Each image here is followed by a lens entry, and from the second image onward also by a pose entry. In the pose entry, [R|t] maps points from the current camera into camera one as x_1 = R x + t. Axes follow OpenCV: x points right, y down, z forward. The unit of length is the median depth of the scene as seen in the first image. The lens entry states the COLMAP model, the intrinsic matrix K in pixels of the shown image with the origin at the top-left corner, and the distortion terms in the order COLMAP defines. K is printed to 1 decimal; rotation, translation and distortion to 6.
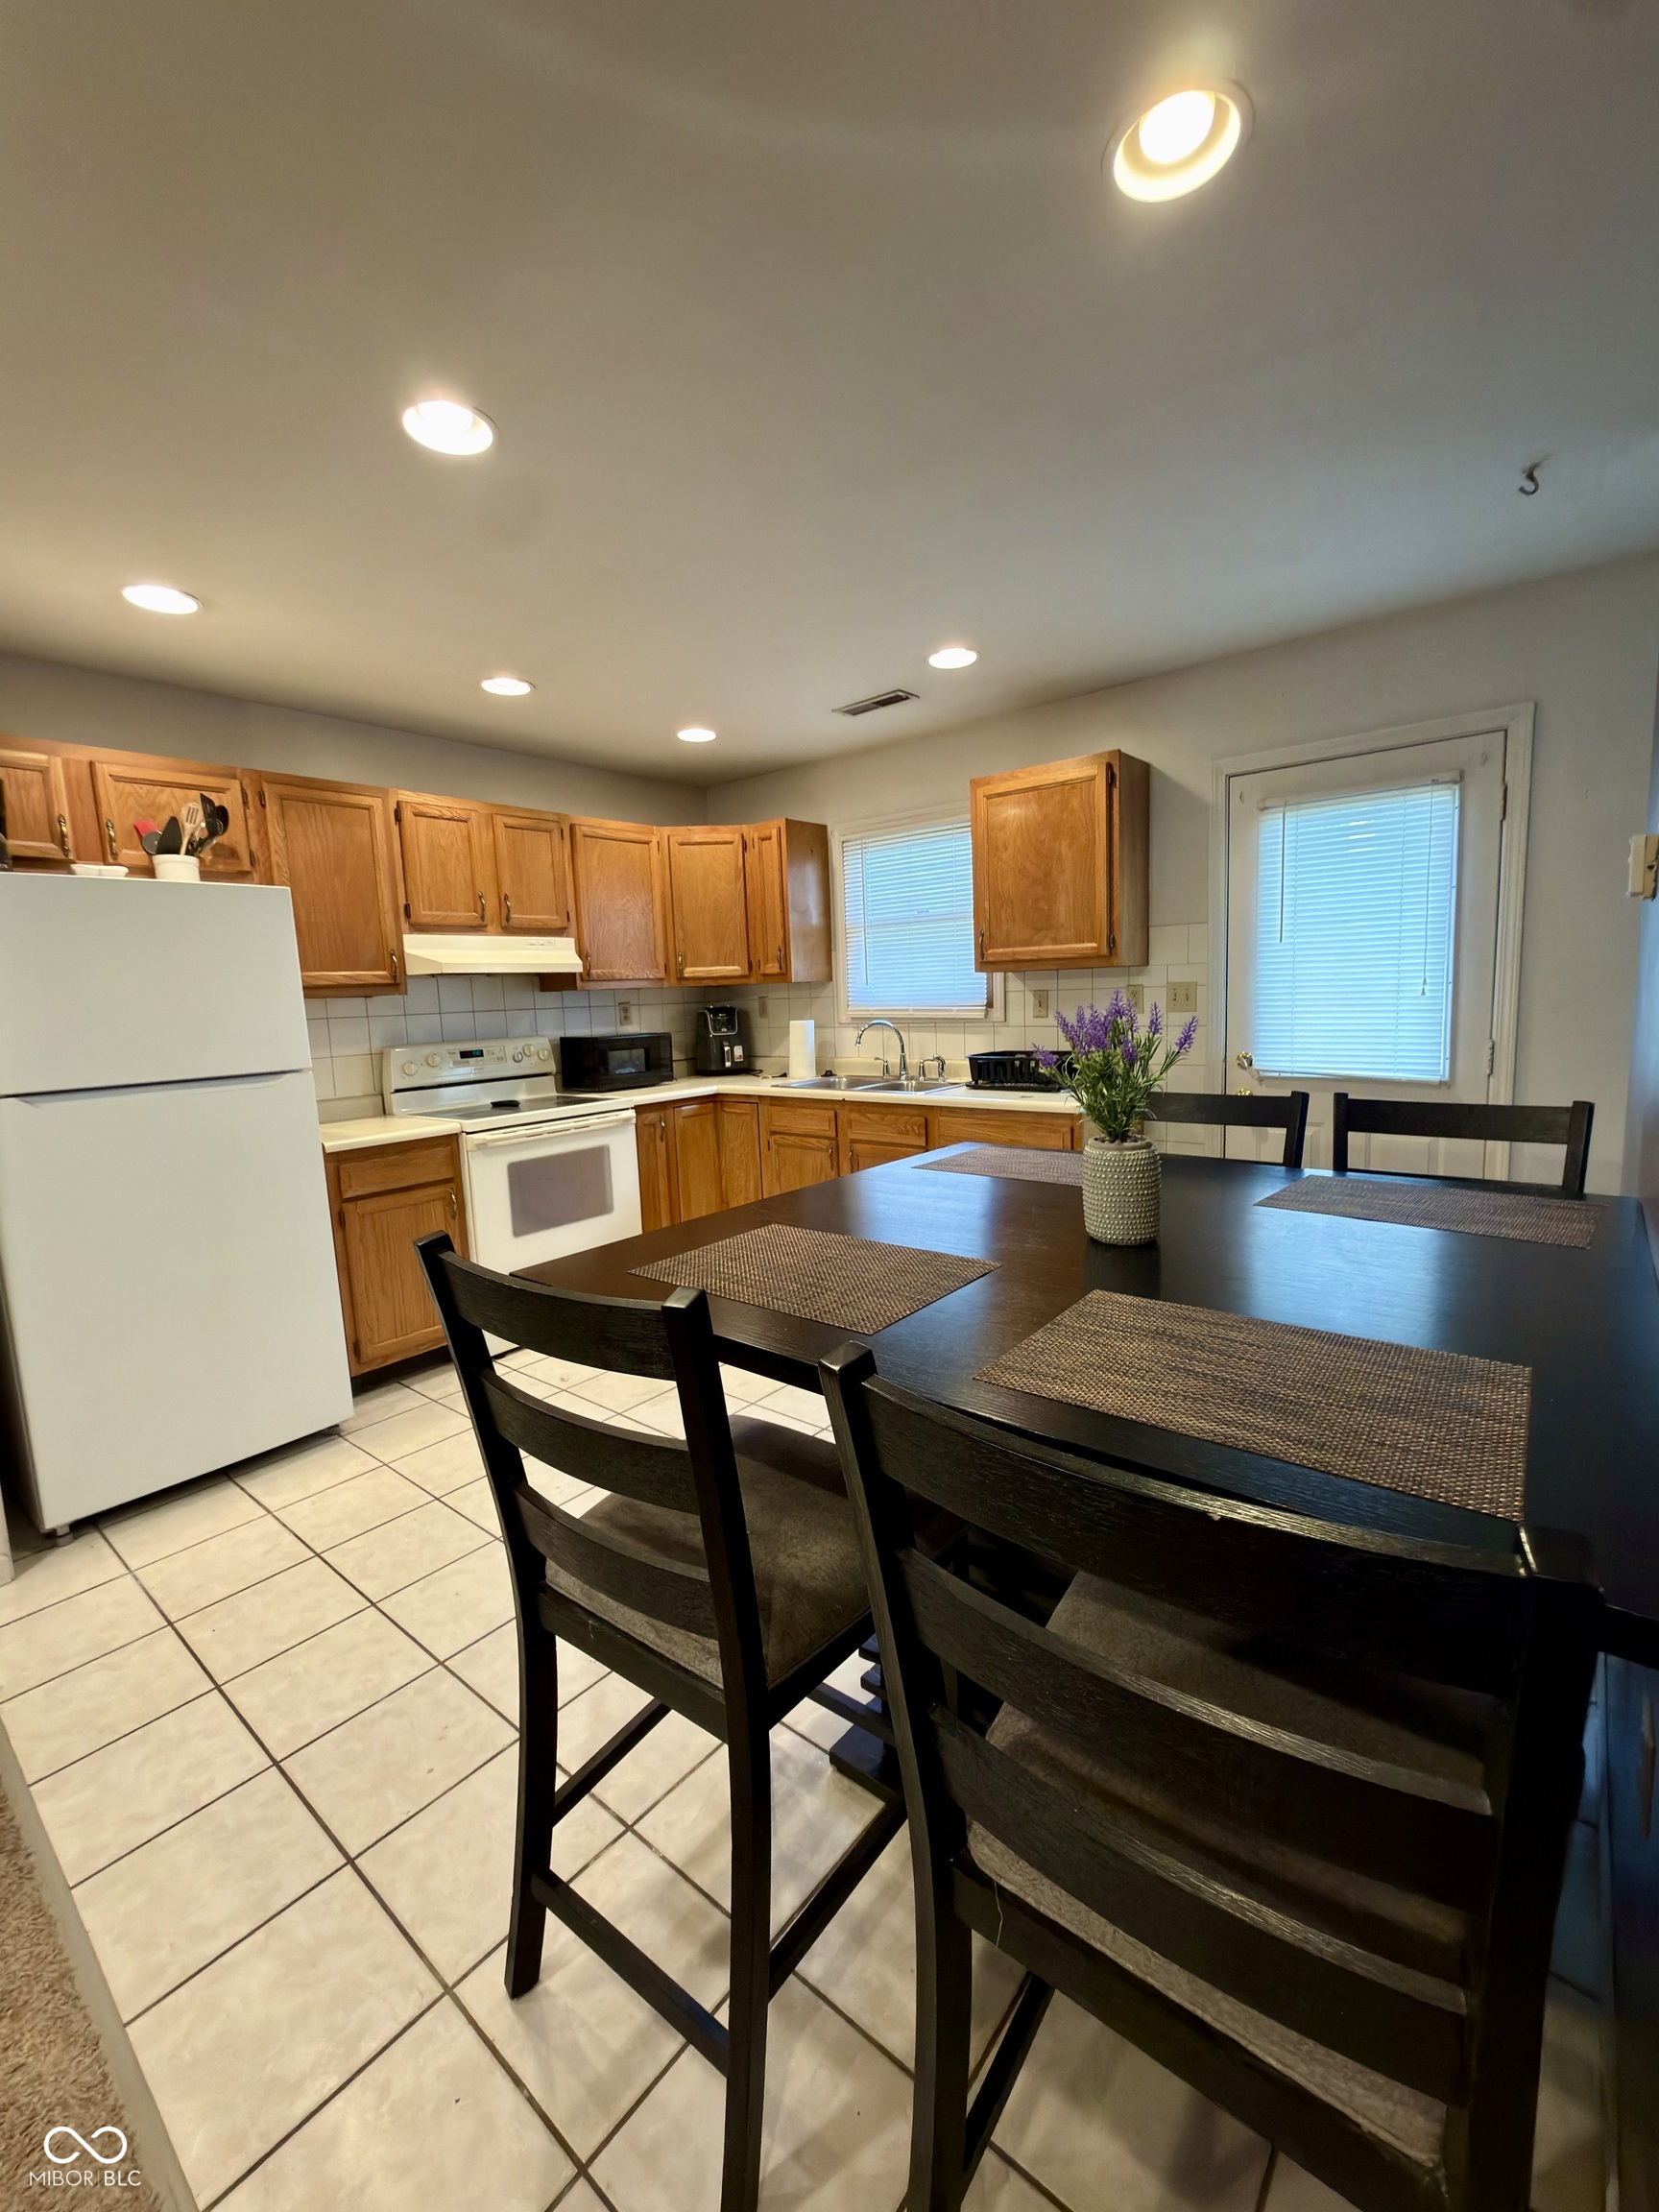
lens RADIAL K [[904.8, 0, 837.0], [0, 904.8, 1107.5], [0, 0, 1]] dist [-0.000990, 0.000462]
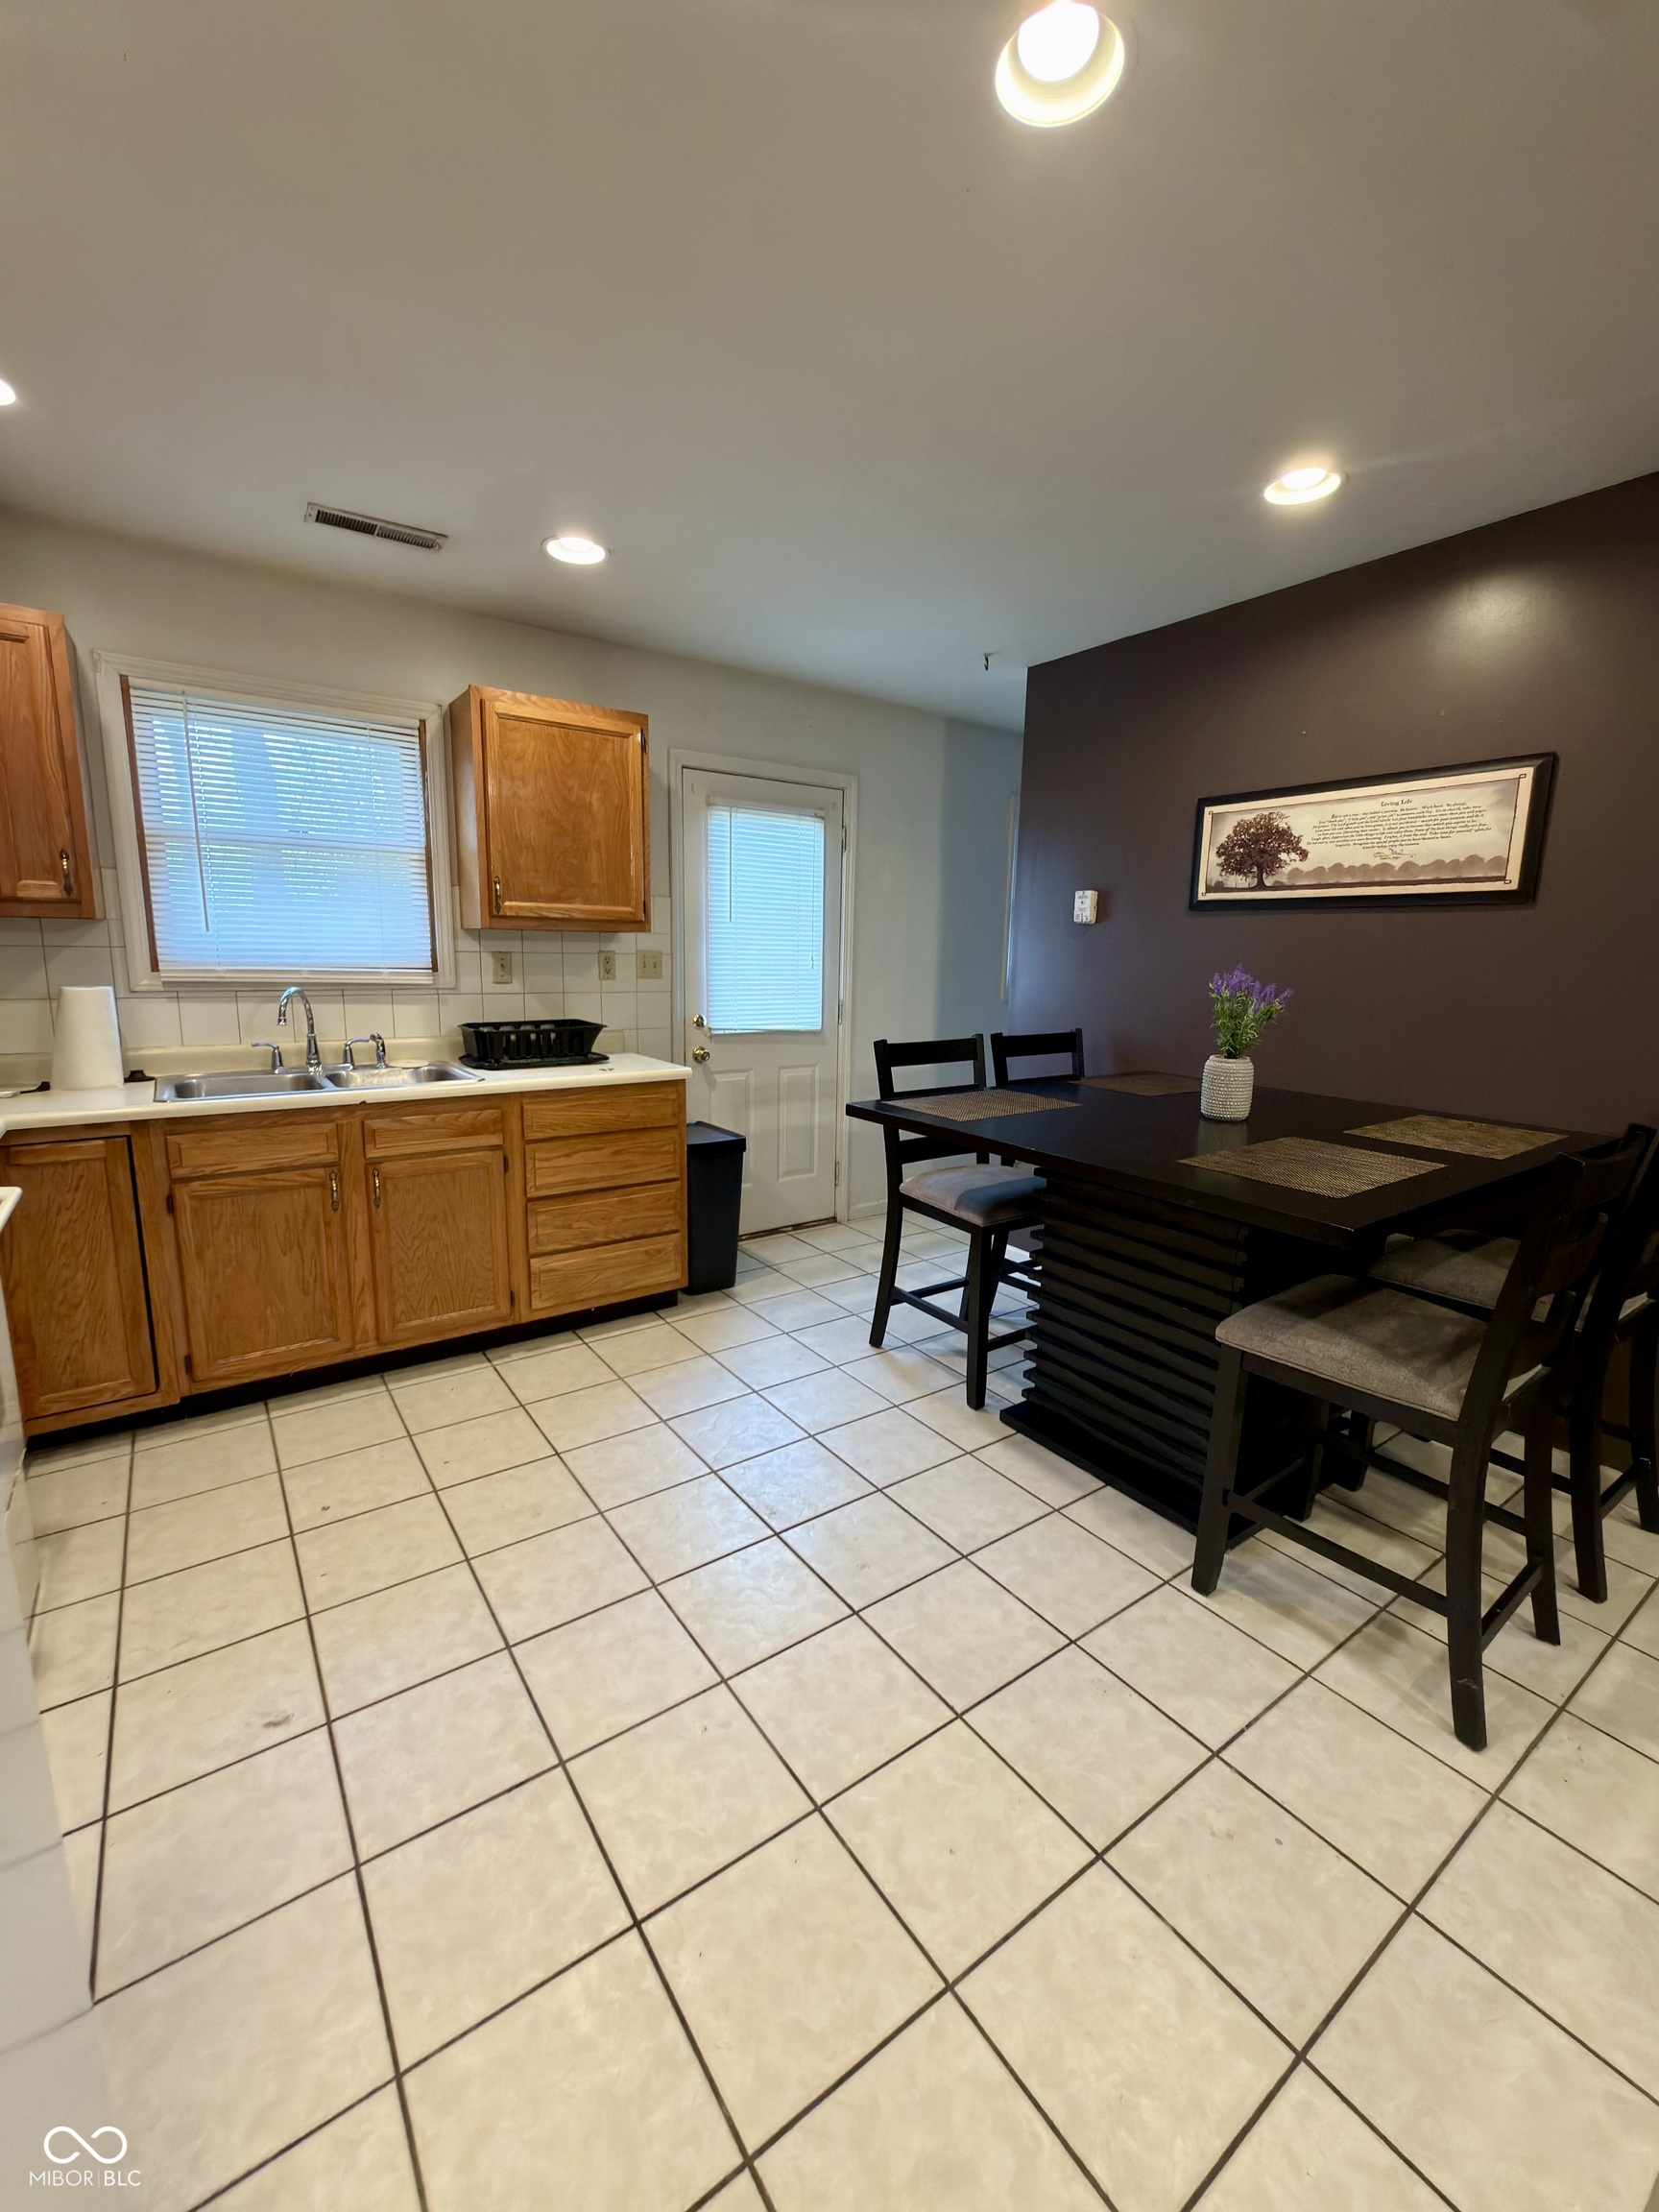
lens RADIAL K [[904.8, 0, 833.5], [0, 904.8, 1100.2], [0, 0, 1]] dist [-0.000990, 0.000462]
pose [[0.266928, -0.120219, 0.956189, -0.555210], [0.093132, 0.990763, 0.098567, -0.045413], [-0.959206, 0.062741, 0.275658, 0.475082]]
